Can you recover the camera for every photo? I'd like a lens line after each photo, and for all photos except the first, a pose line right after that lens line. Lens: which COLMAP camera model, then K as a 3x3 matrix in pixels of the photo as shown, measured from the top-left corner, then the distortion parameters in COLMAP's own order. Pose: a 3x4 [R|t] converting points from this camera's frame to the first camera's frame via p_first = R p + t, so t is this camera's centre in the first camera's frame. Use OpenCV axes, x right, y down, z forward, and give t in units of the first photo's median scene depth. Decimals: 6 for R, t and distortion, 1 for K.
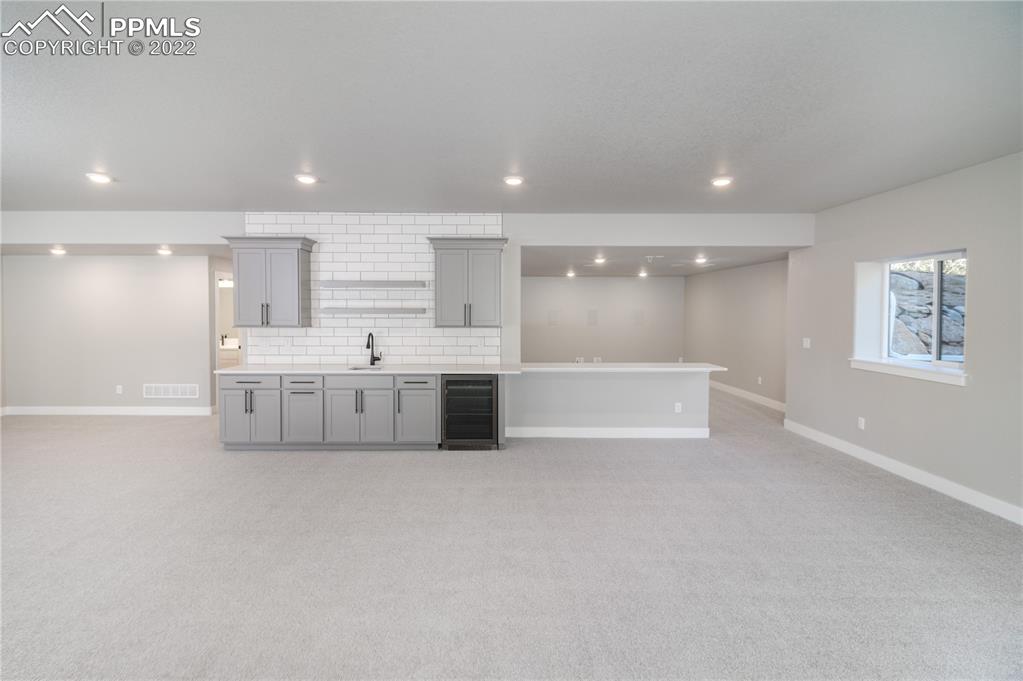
lens RADIAL K [[477.1, 0, 507.8], [0, 477.1, 328.6], [0, 0, 1]] dist [0.003874, -0.000806]
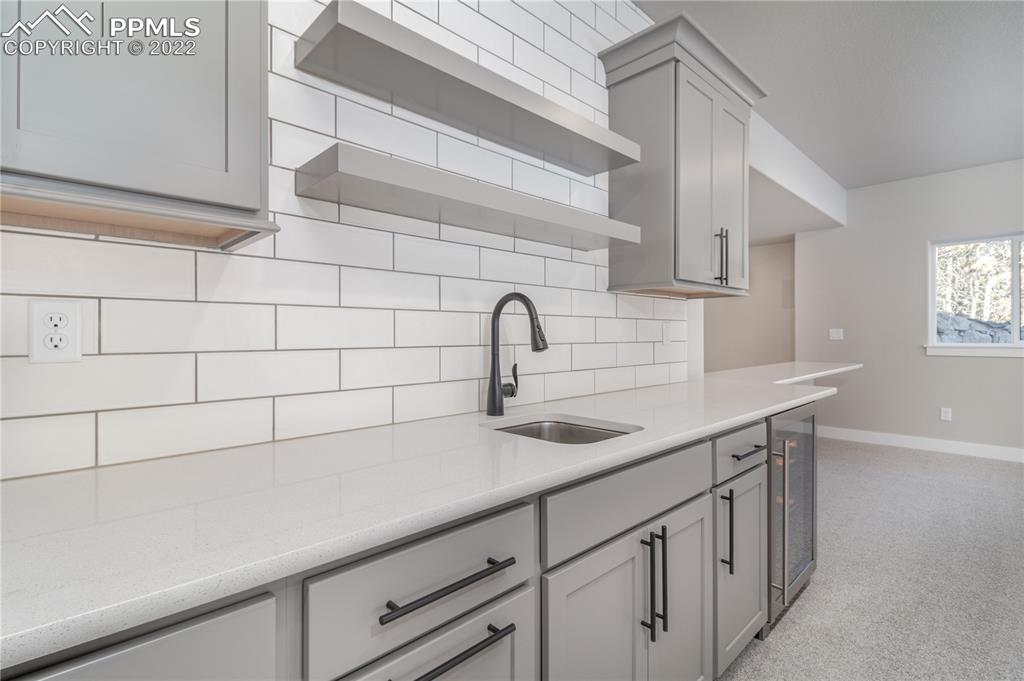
lens RADIAL K [[477.6, 0, 508.3], [0, 477.6, 328.5], [0, 0, 1]] dist [0.003874, -0.000806]
pose [[0.747618, 0.001909, 0.664126, -0.452318], [0.038753, 0.998167, -0.046493, 0.040229], [-0.662997, 0.060496, 0.746174, 0.785597]]
